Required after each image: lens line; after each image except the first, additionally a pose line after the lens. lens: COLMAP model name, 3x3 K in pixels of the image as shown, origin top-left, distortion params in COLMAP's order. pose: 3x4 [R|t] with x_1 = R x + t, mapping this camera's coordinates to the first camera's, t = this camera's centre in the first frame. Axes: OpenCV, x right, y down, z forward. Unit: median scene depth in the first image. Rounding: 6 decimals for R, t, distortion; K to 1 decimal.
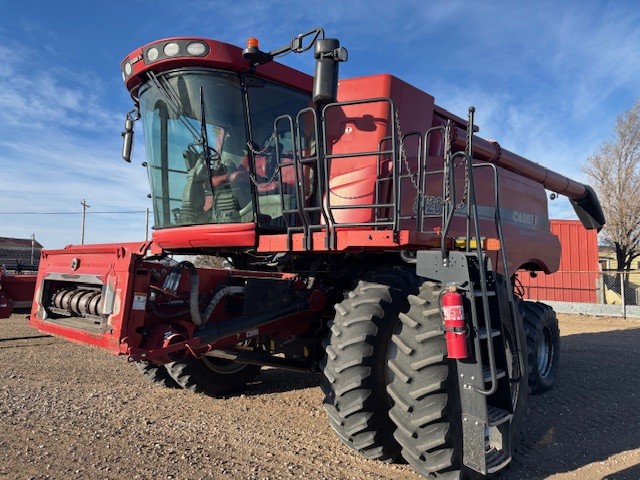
lens RADIAL K [[475.7, 0, 317.0], [0, 475.7, 246.2], [0, 0, 1]] dist [0.012403, 0.000075]
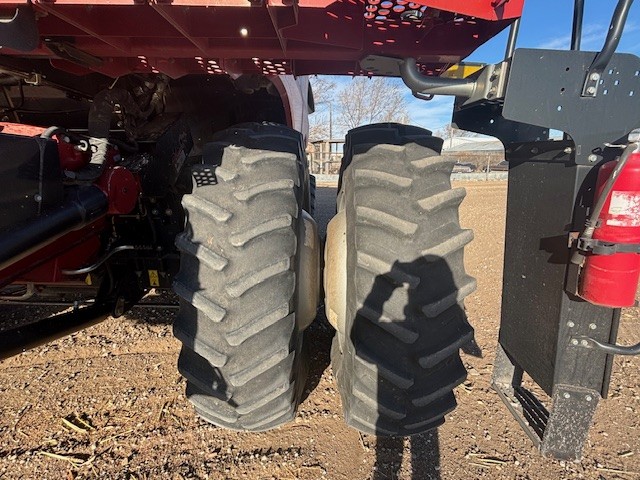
lens RADIAL K [[318.9, 0, 322.5], [0, 318.9, 242.0], [0, 0, 1]] dist [0.003448, 0.000366]
pose [[0.731202, -0.179137, 0.658220, -0.070078], [-0.040472, 0.951812, 0.303999, 0.060887], [-0.680959, -0.248925, 0.688717, 0.649853]]
